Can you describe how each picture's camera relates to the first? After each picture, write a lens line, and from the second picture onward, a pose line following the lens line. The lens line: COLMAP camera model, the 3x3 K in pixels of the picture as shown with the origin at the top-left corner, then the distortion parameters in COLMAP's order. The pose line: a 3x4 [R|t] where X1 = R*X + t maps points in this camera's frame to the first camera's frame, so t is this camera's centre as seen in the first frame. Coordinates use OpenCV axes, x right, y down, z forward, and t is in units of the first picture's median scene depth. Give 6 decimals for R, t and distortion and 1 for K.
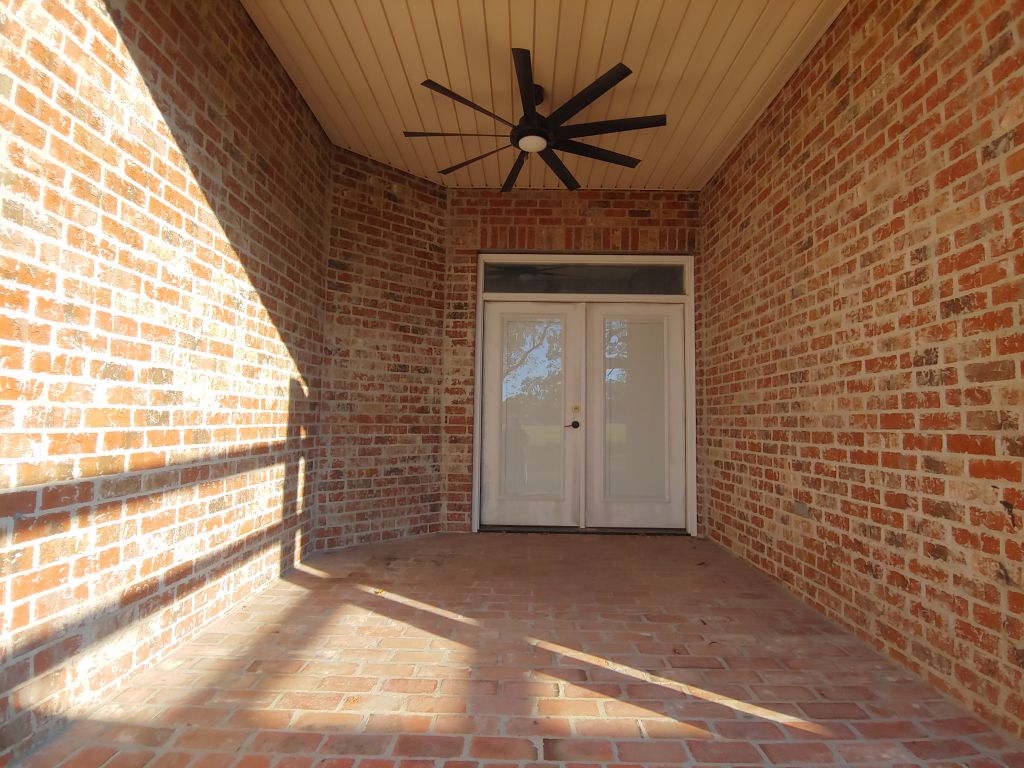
lens RADIAL K [[537.4, 0, 512.0], [0, 537.4, 384.0], [0, 0, 1]] dist [-0.025085, 0.000382]
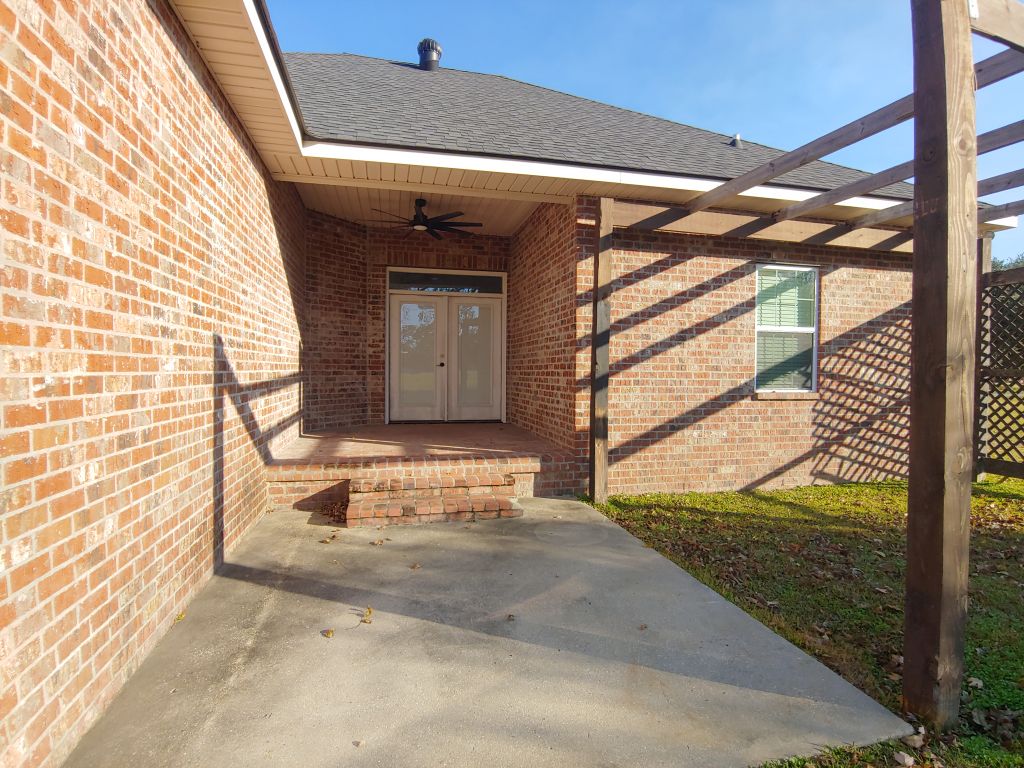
lens RADIAL K [[537.4, 0, 512.0], [0, 537.4, 384.0], [0, 0, 1]] dist [-0.025085, 0.000382]
pose [[0.971932, -0.011851, 0.234962, -0.082626], [-0.010822, 0.995421, 0.094972, -0.035578], [-0.235011, -0.094850, 0.967354, -0.848601]]
